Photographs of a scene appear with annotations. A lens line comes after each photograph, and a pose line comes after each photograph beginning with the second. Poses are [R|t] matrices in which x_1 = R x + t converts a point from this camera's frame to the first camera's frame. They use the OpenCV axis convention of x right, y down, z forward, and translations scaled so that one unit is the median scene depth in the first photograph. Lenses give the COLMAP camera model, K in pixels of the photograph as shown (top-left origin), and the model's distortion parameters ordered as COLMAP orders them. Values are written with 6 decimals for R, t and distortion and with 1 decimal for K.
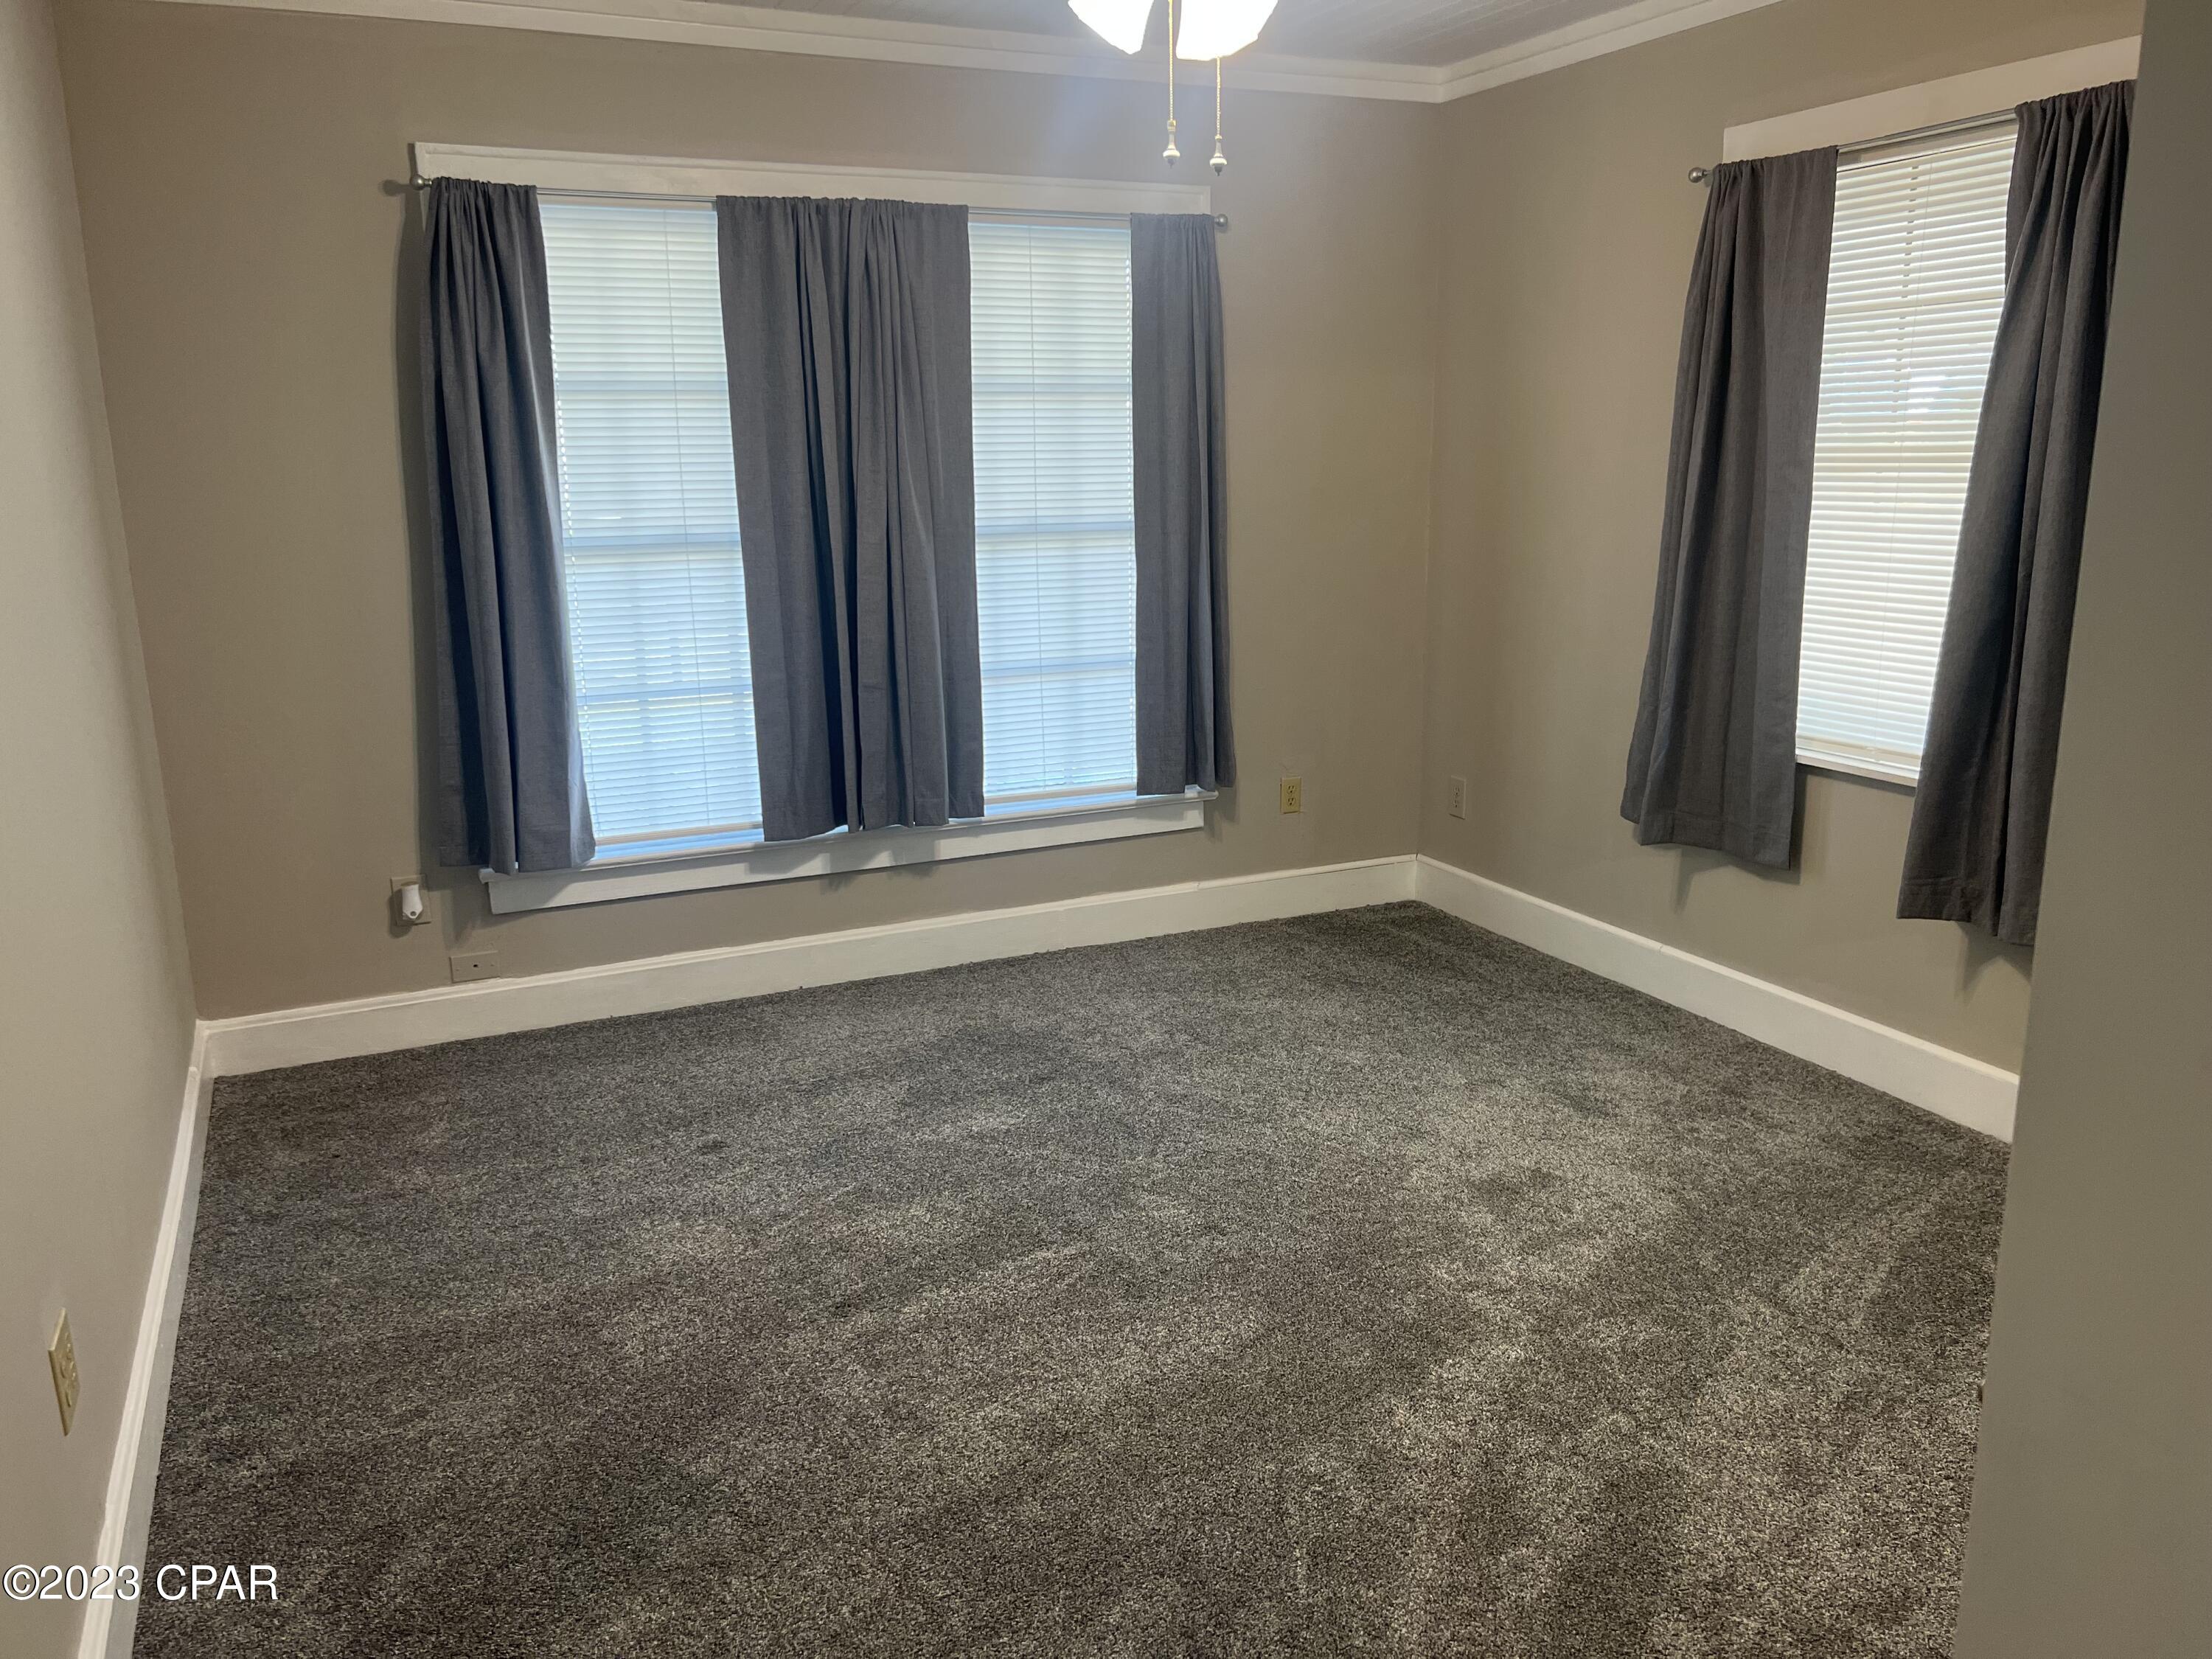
lens RADIAL K [[1664.5, 0, 1118.5], [0, 1664.5, 829.0], [0, 0, 1]] dist [0.046448, -0.036601]
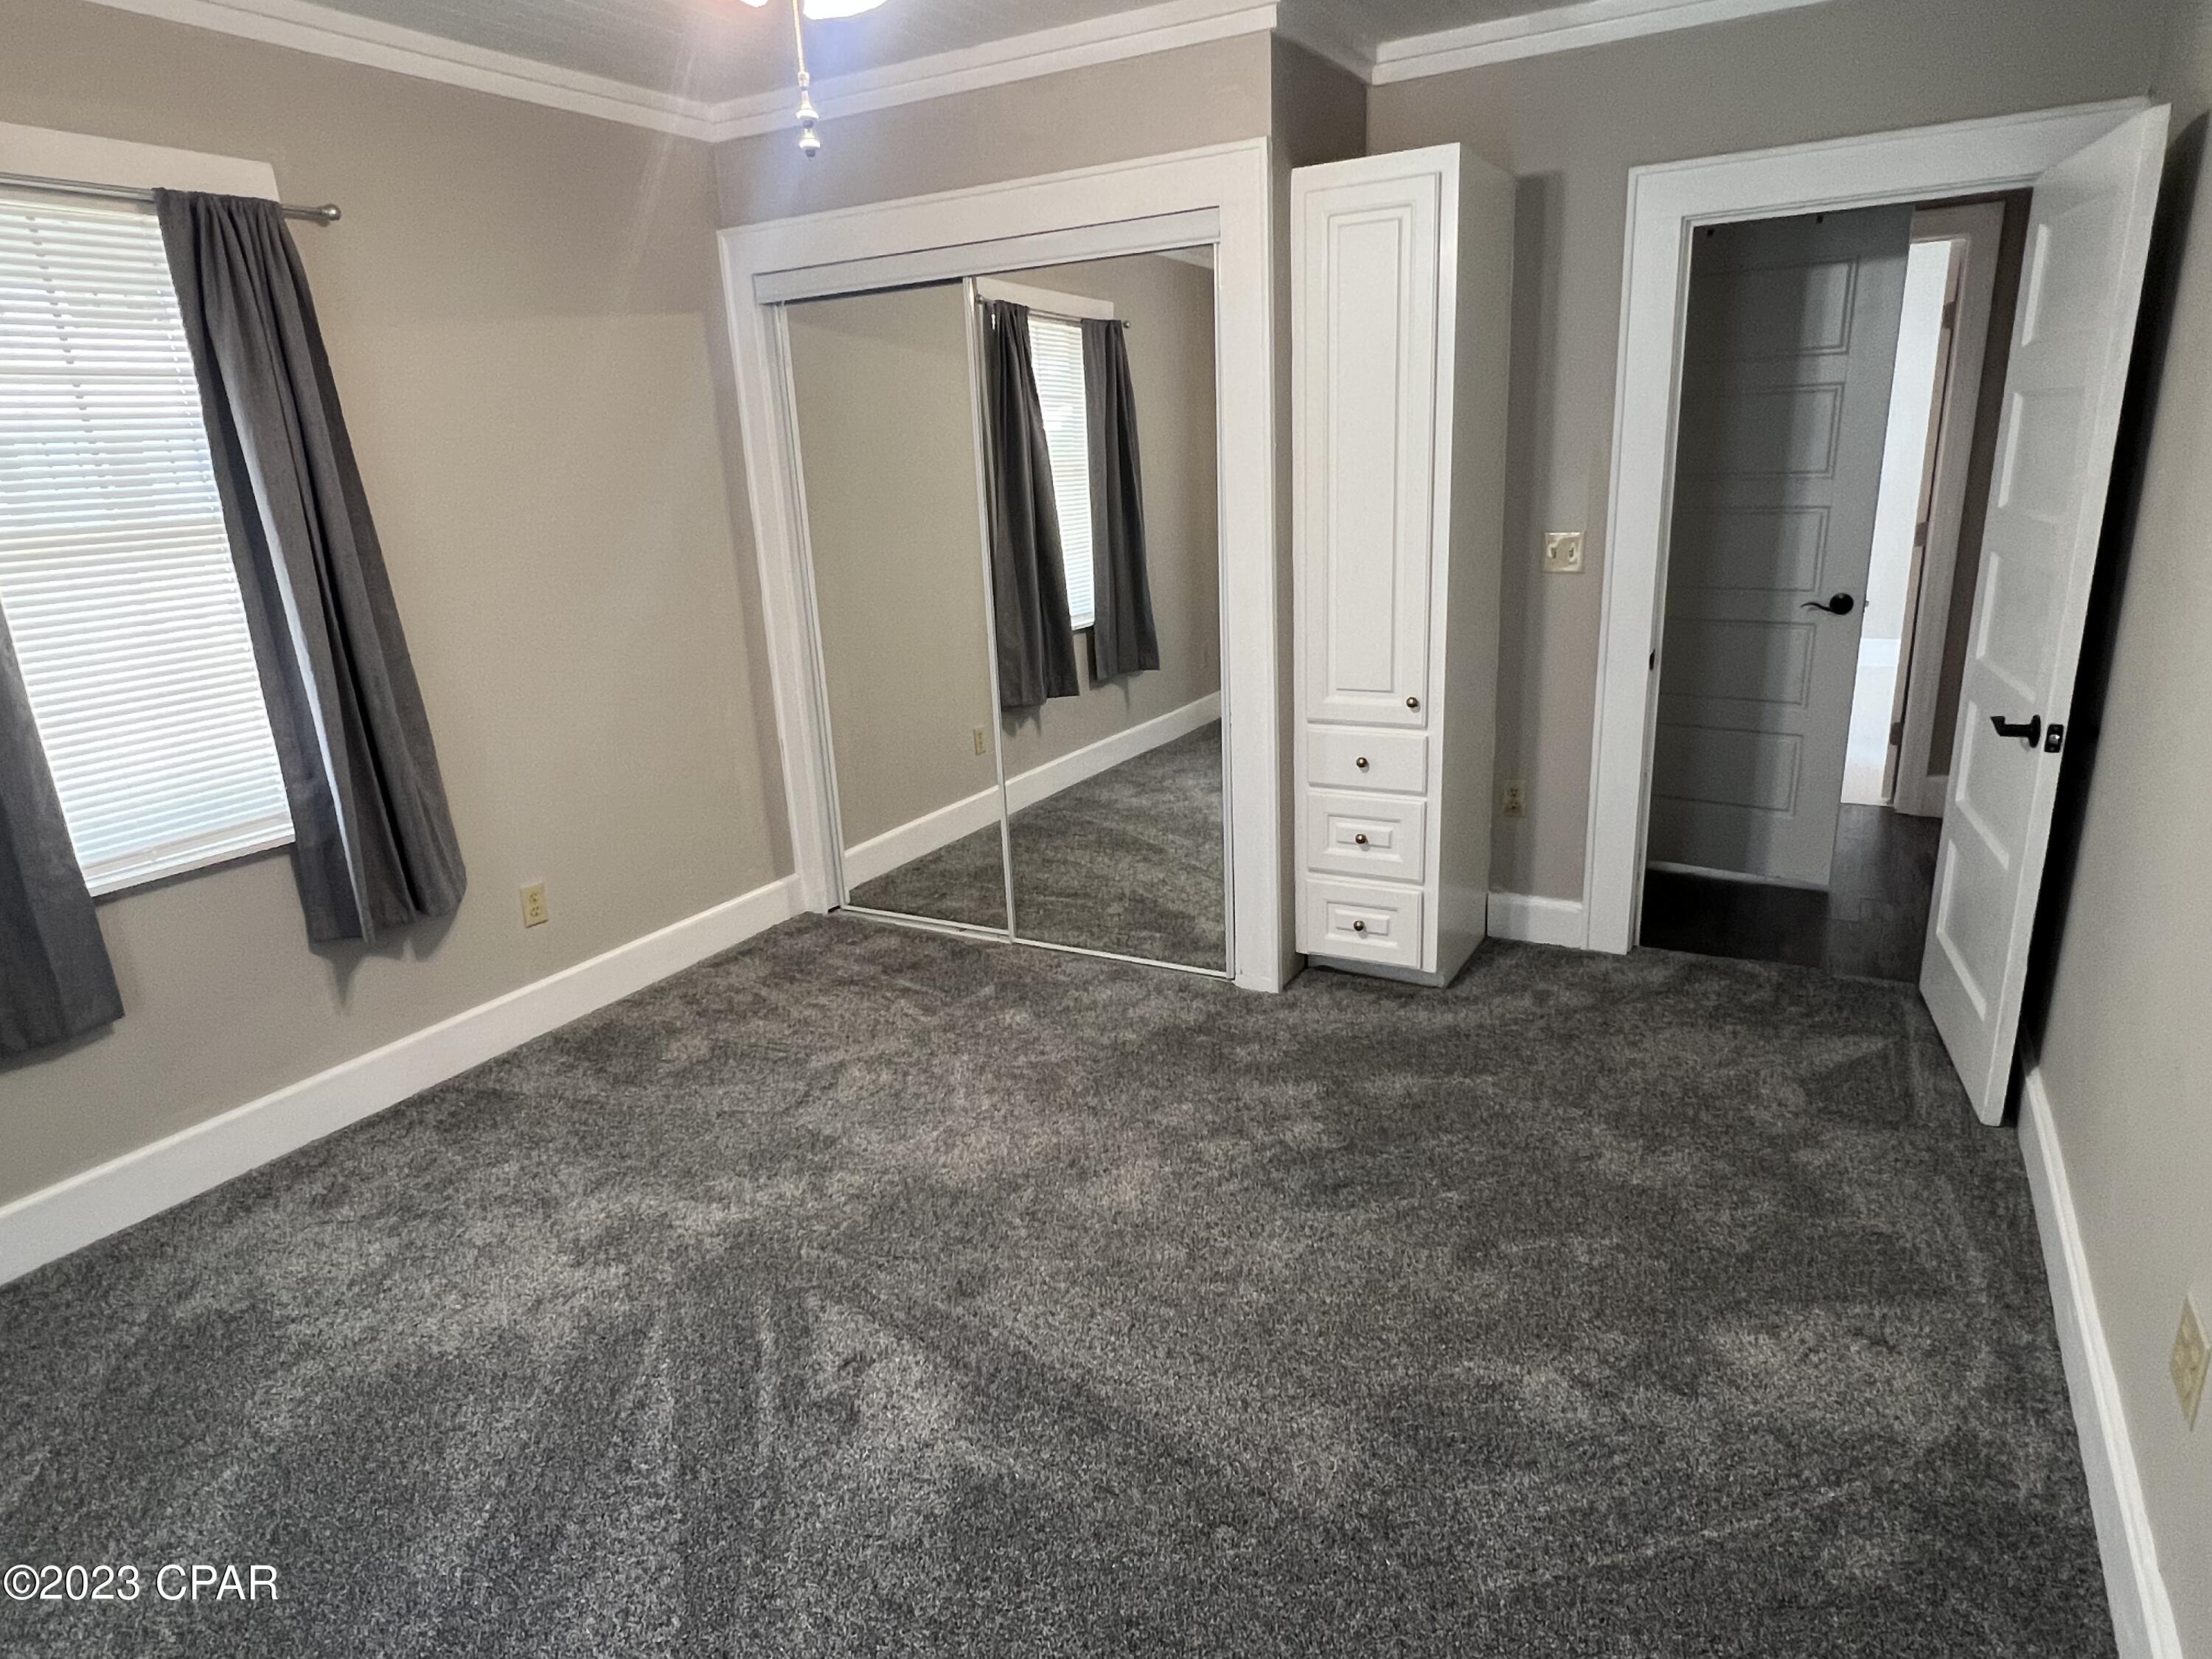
lens RADIAL K [[1294.1, 0, 1104.8], [0, 1294.1, 828.2], [0, 0, 1]] dist [-0.006499, -0.000969]
pose [[-0.572185, -0.190222, 0.797759, -0.441056], [0.246439, 0.887896, 0.388470, -0.212186], [-0.782223, 0.418876, -0.461163, 0.936028]]
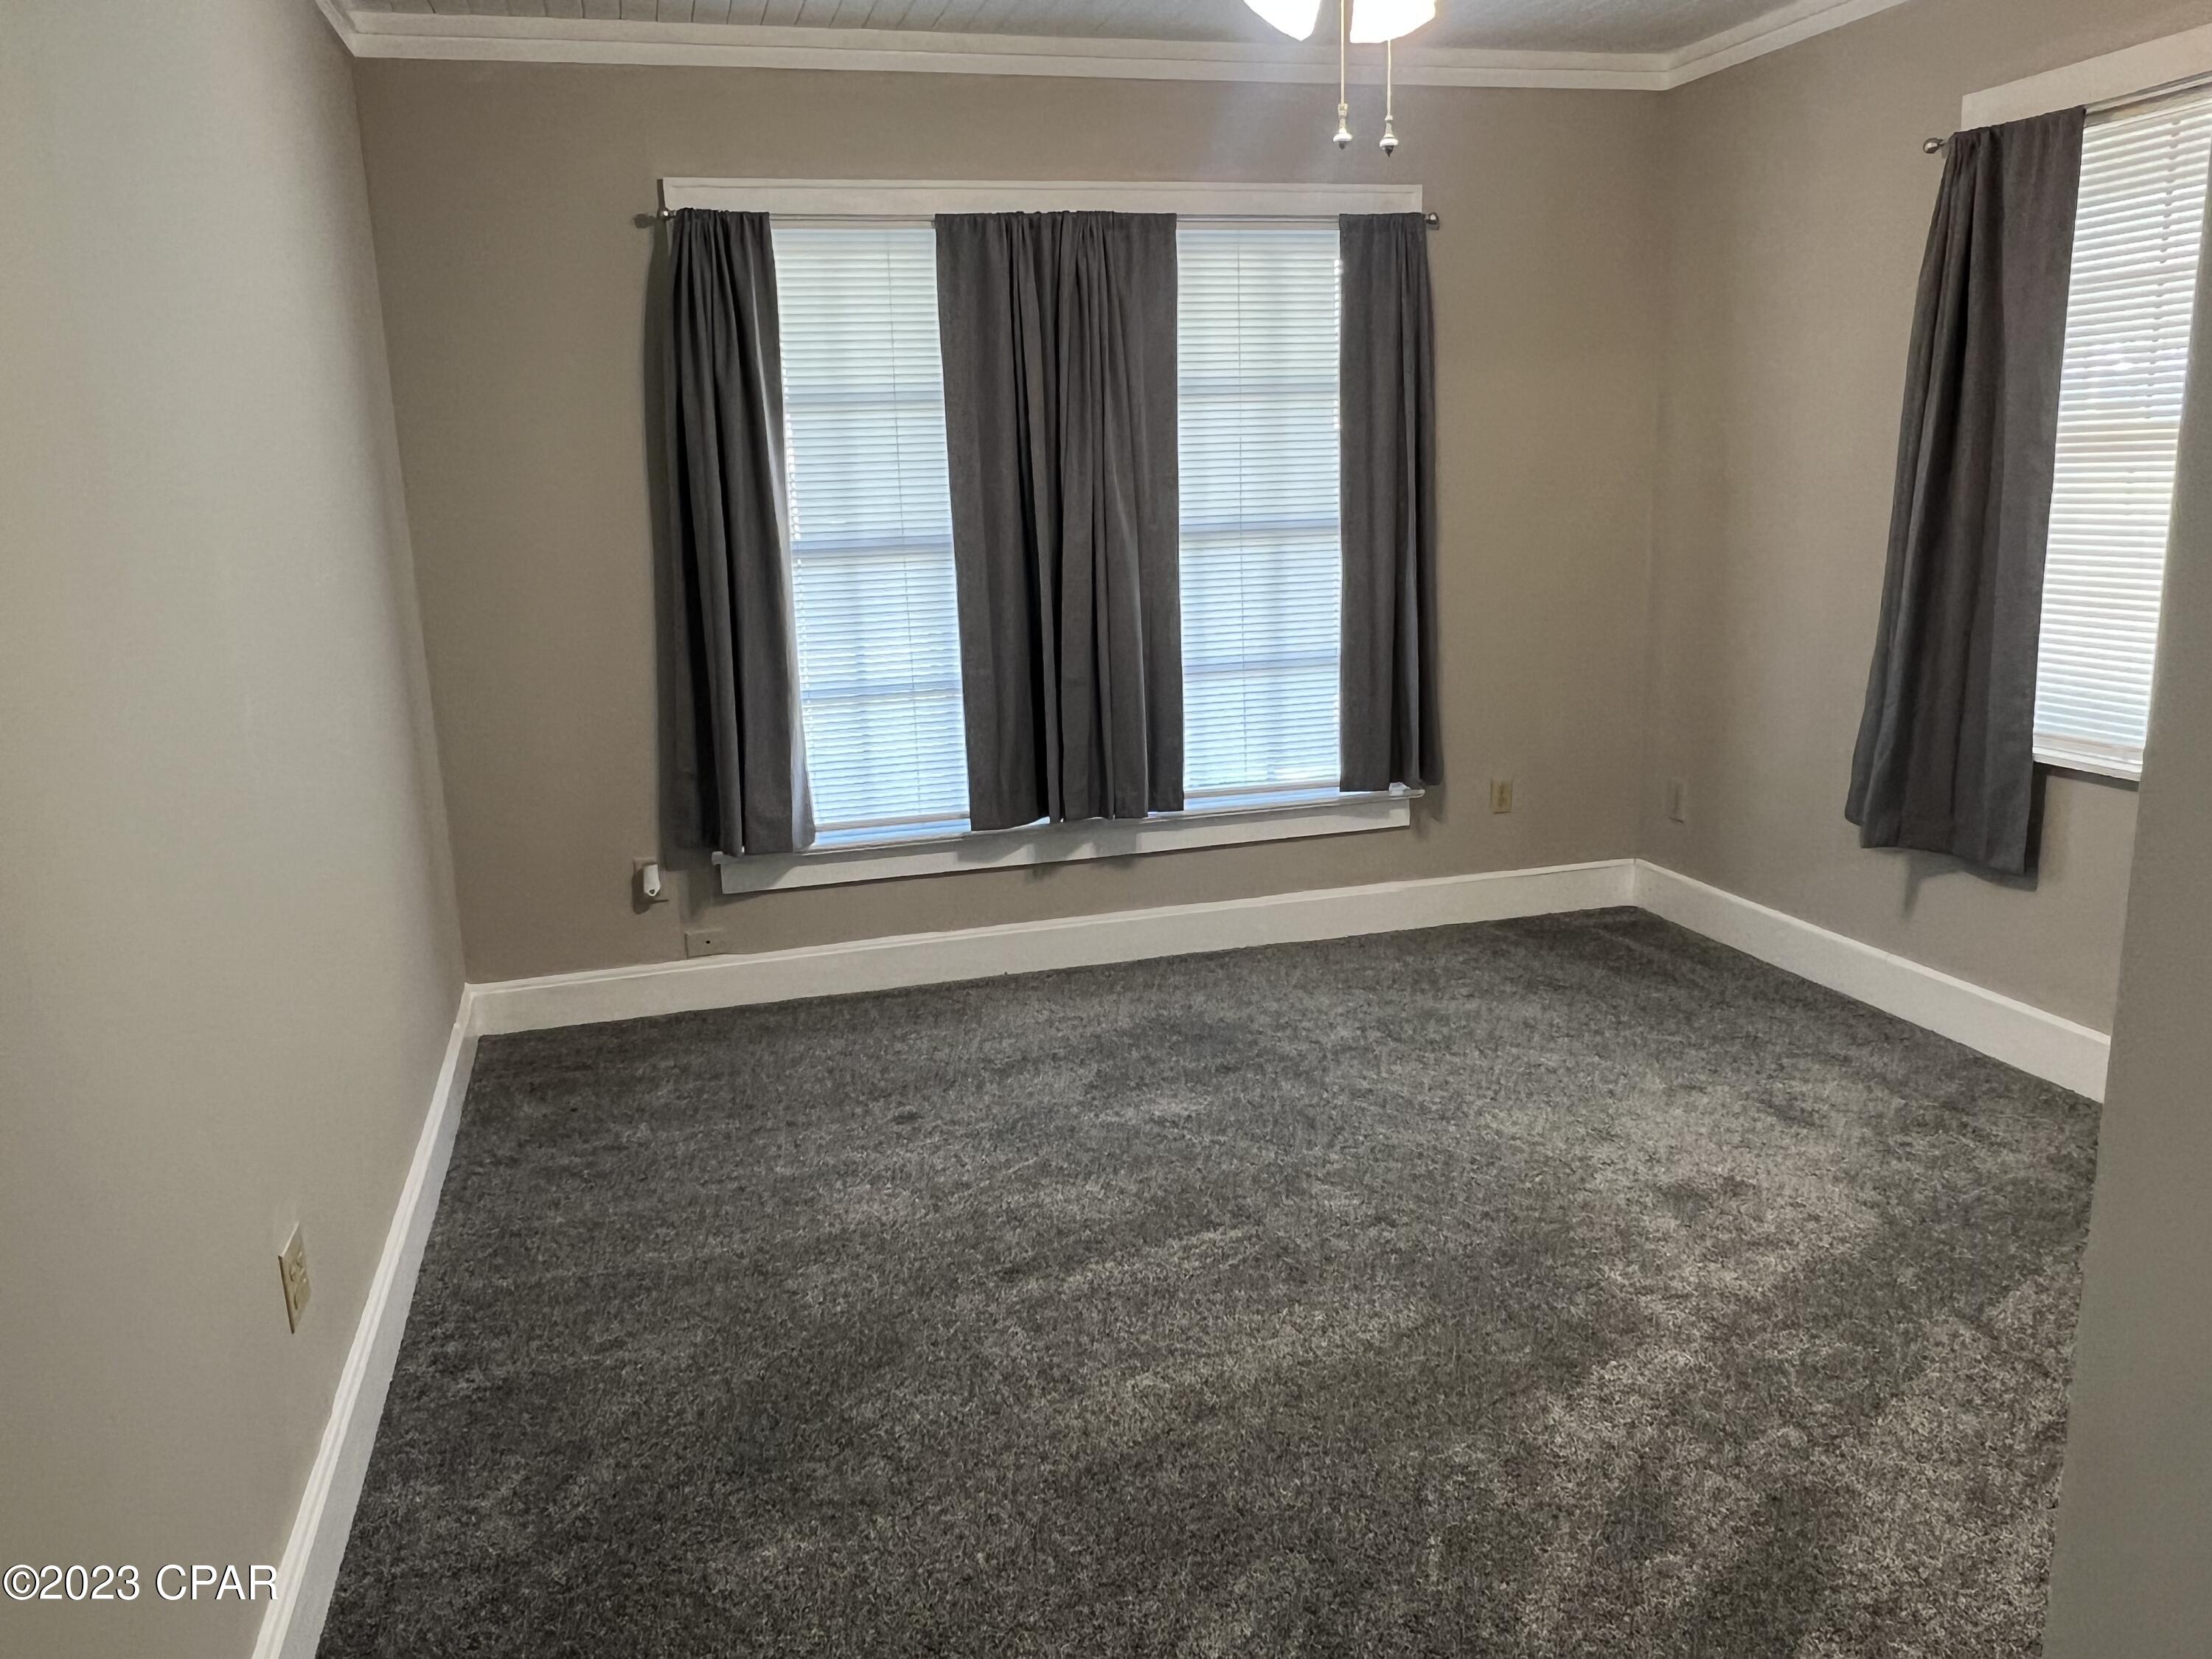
lens RADIAL K [[1629.4, 0, 1104.1], [0, 1629.4, 837.8], [0, 0, 1]] dist [0.005649, 0.002686]
pose [[0.986935, 0.015938, -0.160332, 0.038697], [-0.016302, 0.999867, -0.000960, 0.013479], [0.160295, 0.003561, 0.987063, 0.011681]]
